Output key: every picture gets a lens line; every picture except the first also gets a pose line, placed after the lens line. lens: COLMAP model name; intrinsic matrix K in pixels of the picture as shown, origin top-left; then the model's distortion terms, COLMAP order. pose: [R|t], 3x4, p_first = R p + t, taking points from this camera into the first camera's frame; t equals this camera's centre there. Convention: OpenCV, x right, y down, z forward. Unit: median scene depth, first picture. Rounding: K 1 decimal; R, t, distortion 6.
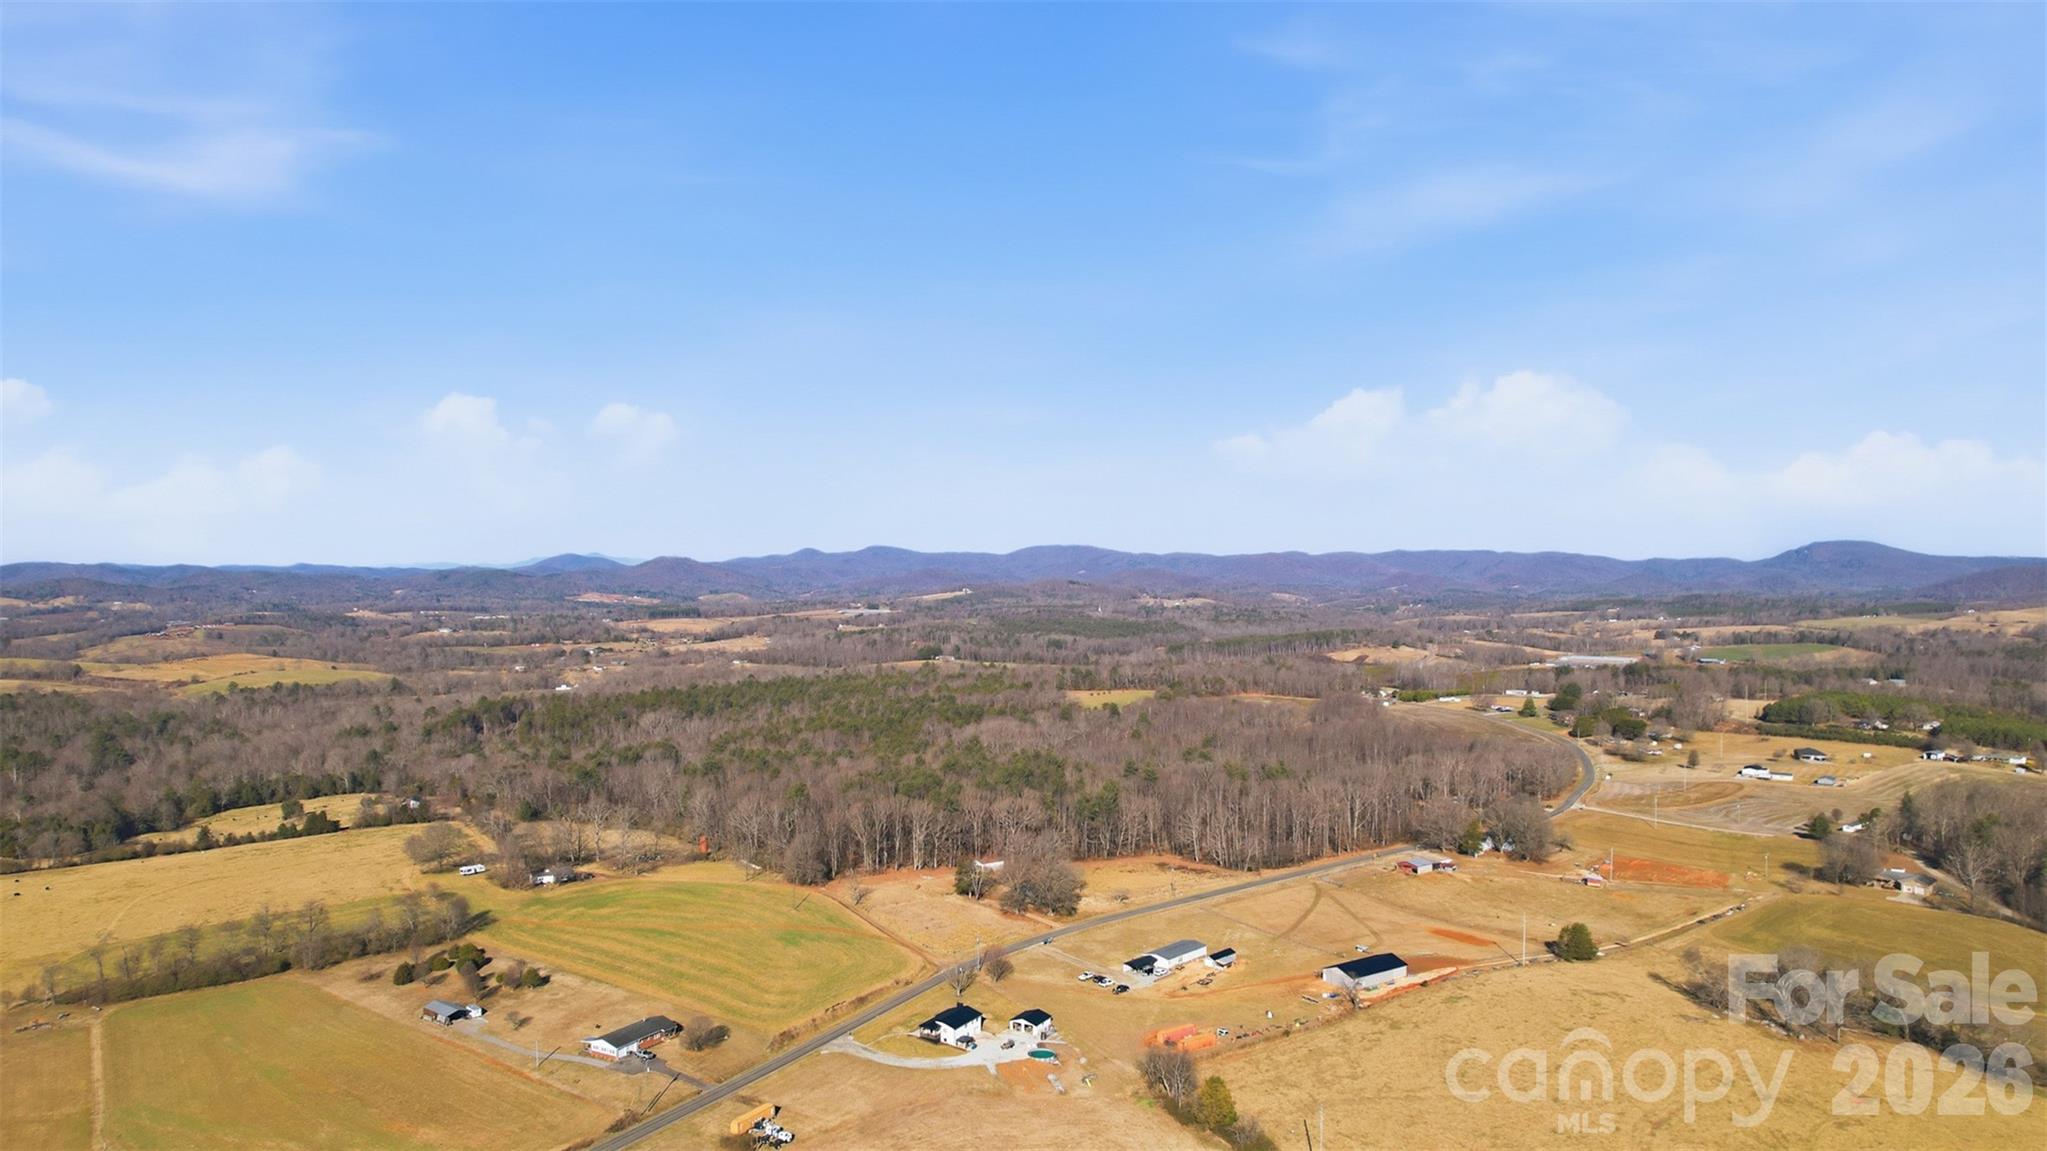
lens RADIAL K [[1314.5, 0, 1017.0], [0, 1314.5, 578.4], [0, 0, 1]] dist [-0.075517, 0.069552]
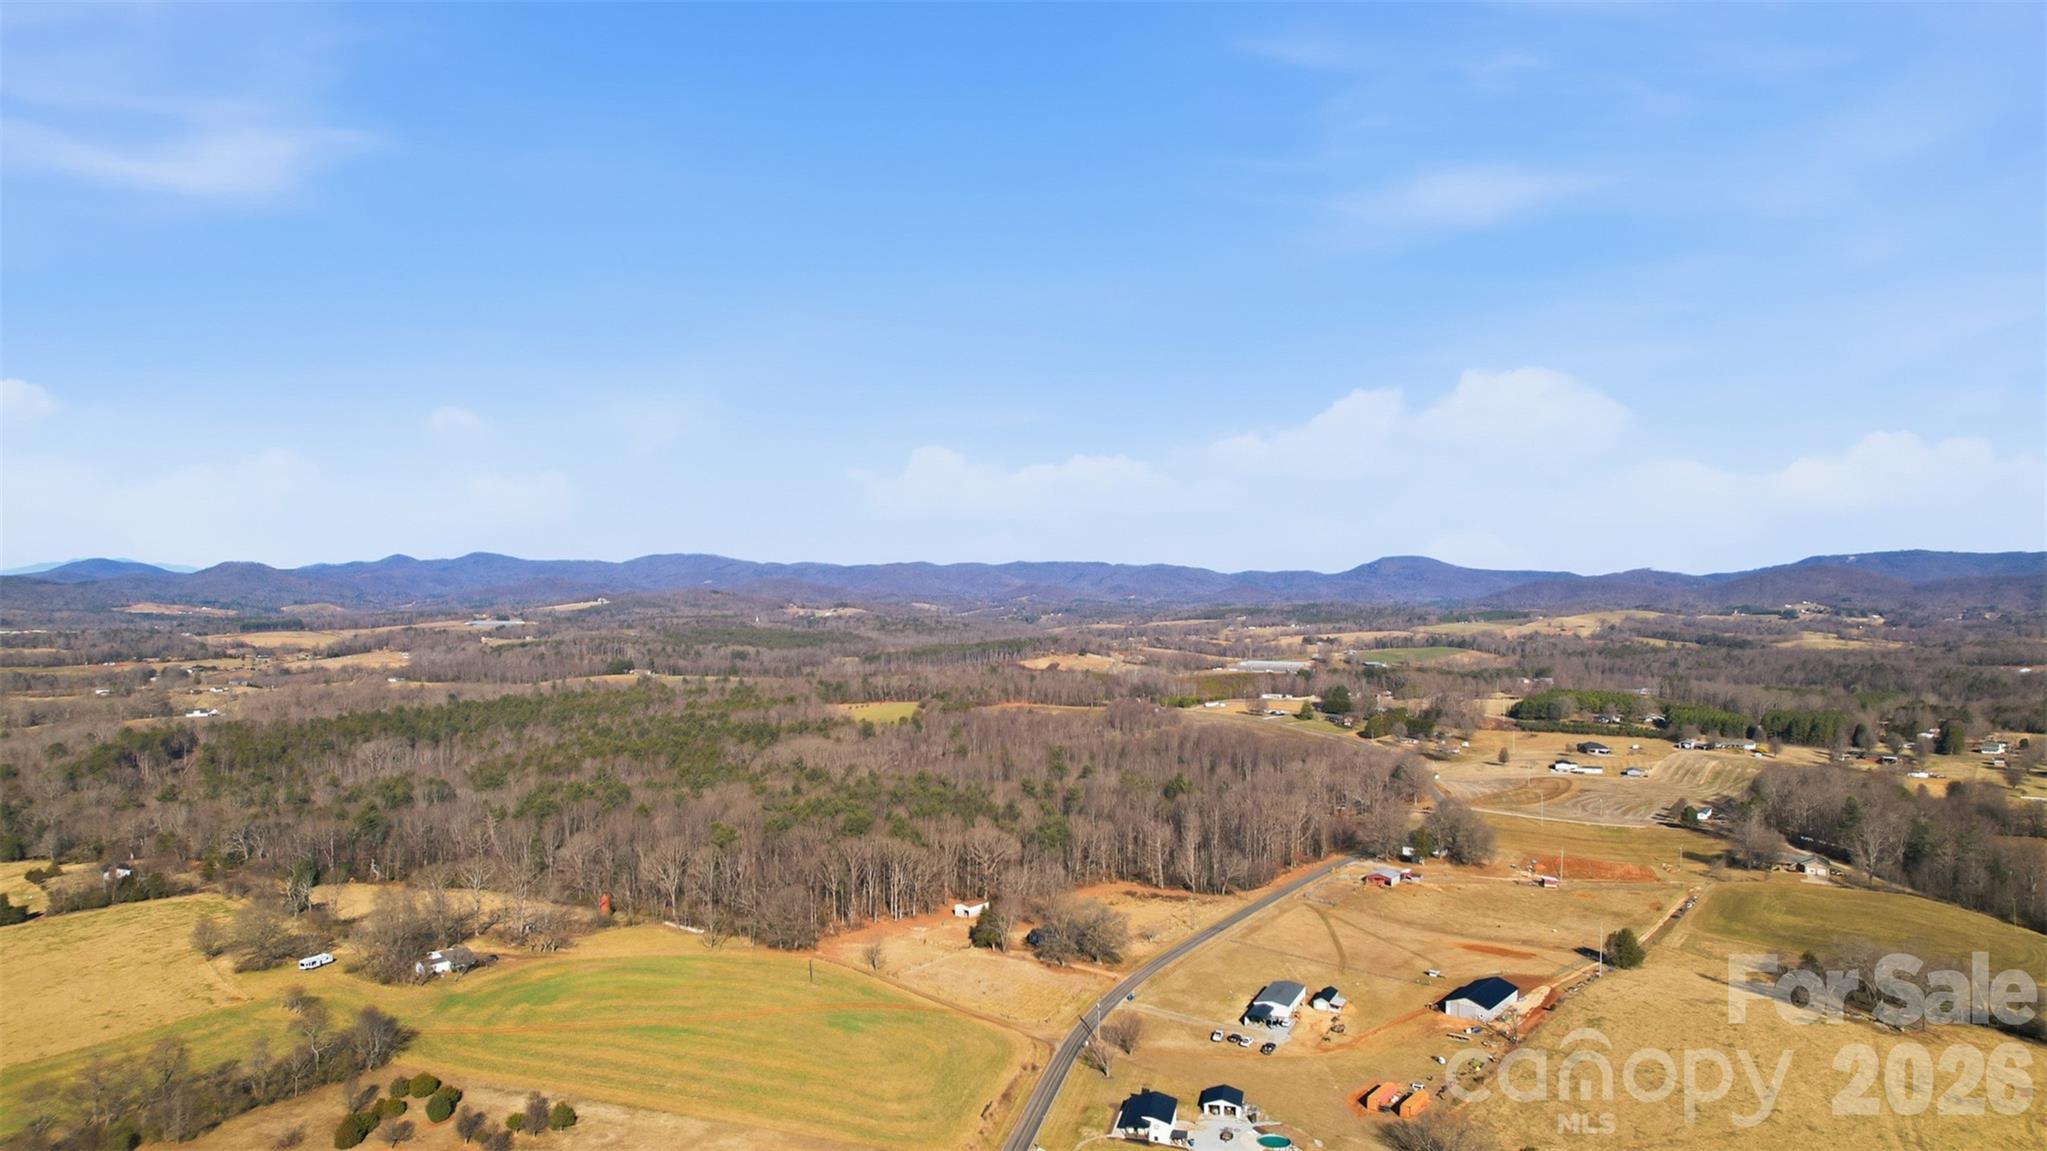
lens RADIAL K [[1314.5, 0, 1017.0], [0, 1314.5, 578.4], [0, 0, 1]] dist [-0.075517, 0.069552]
pose [[0.956595, 0.004201, 0.291392, -0.073003], [-0.001812, 0.999963, -0.008468, 0.002647], [-0.291417, 0.007572, 0.956566, 0.049157]]
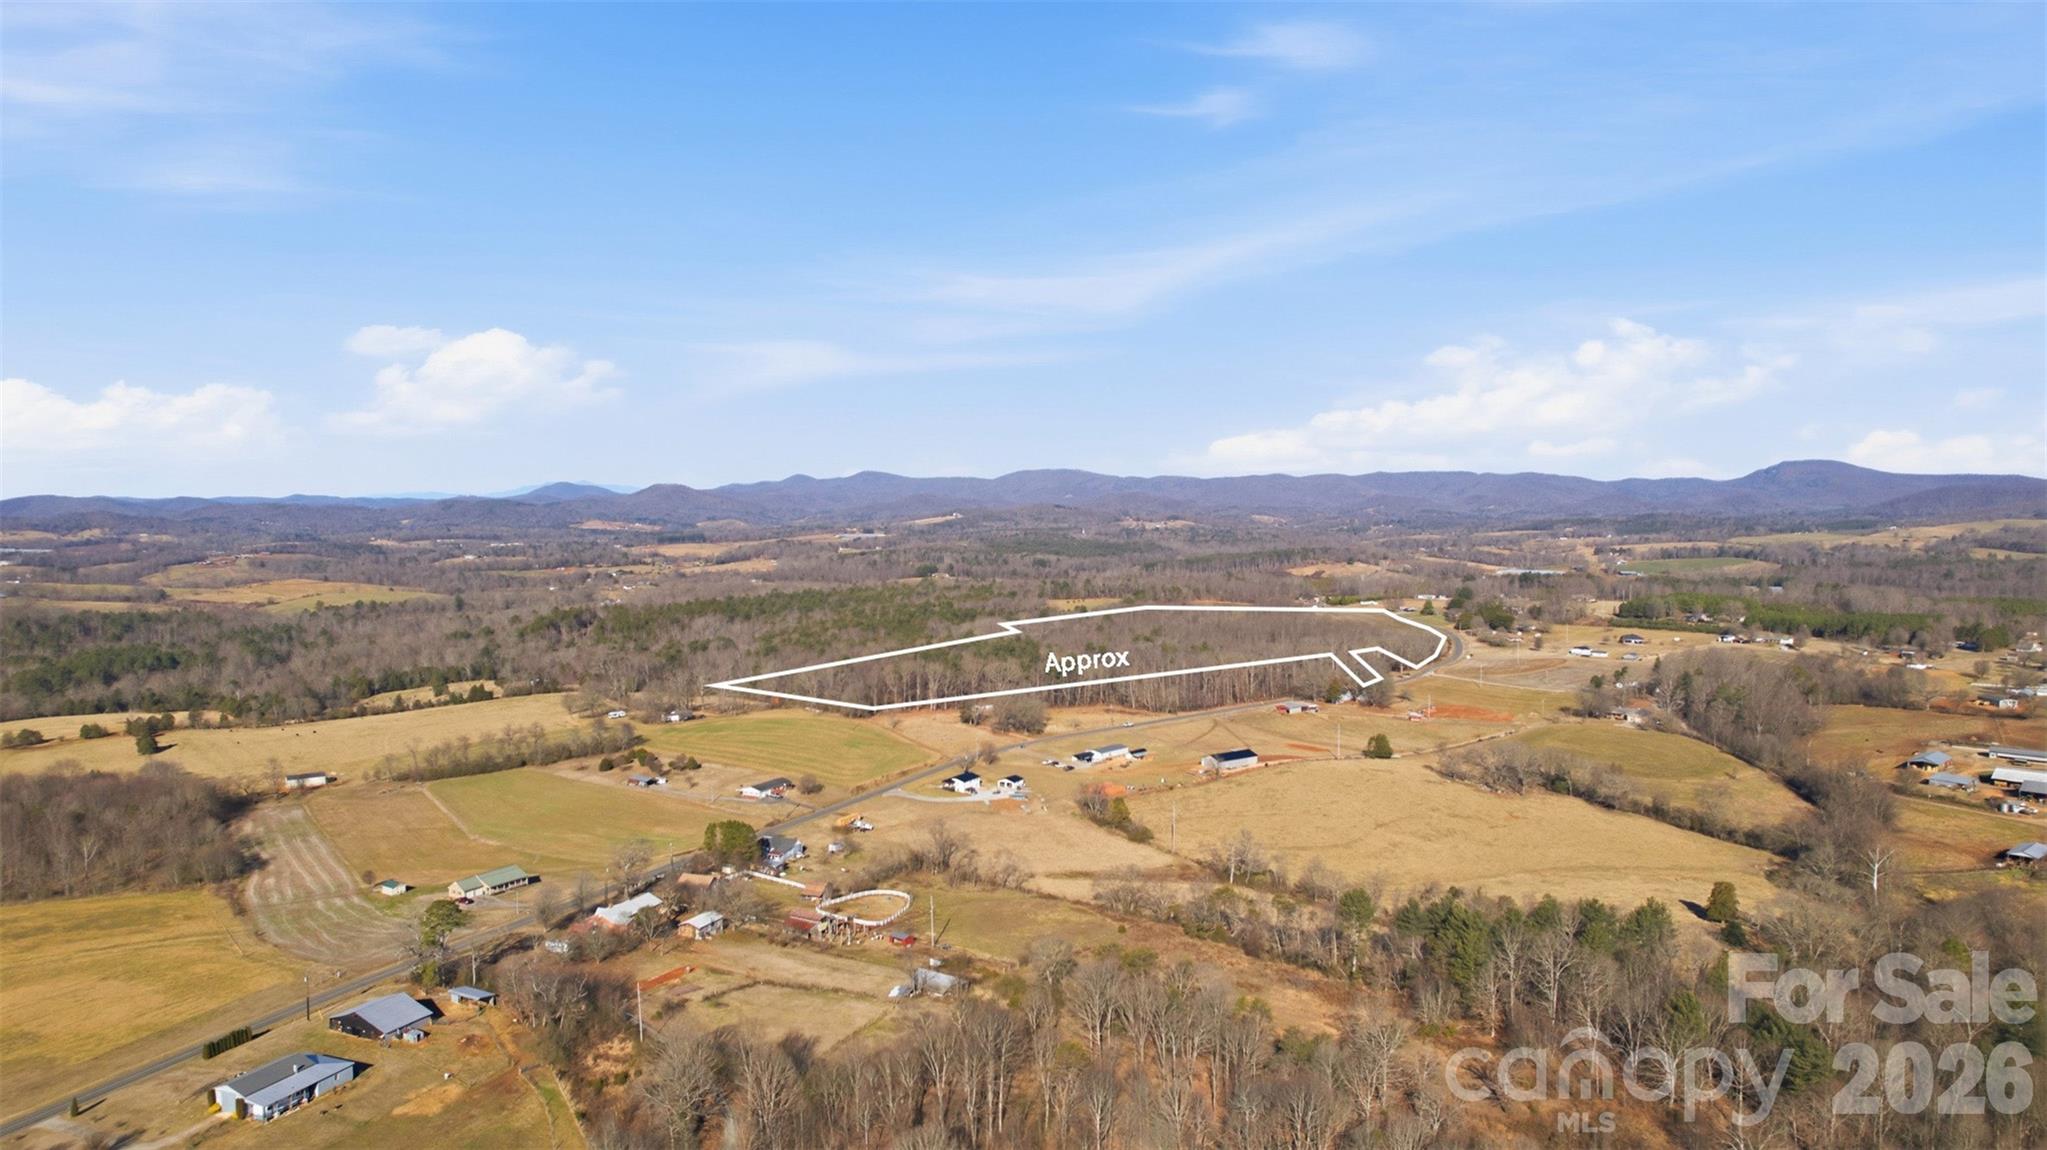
lens RADIAL K [[1314.5, 0, 1017.0], [0, 1314.5, 577.9], [0, 0, 1]] dist [-0.075517, 0.069552]
pose [[0.999931, -0.008685, 0.007935, 0.001521], [0.008216, 0.998320, 0.057352, -0.000507], [-0.008420, -0.057283, 0.998322, -0.120652]]
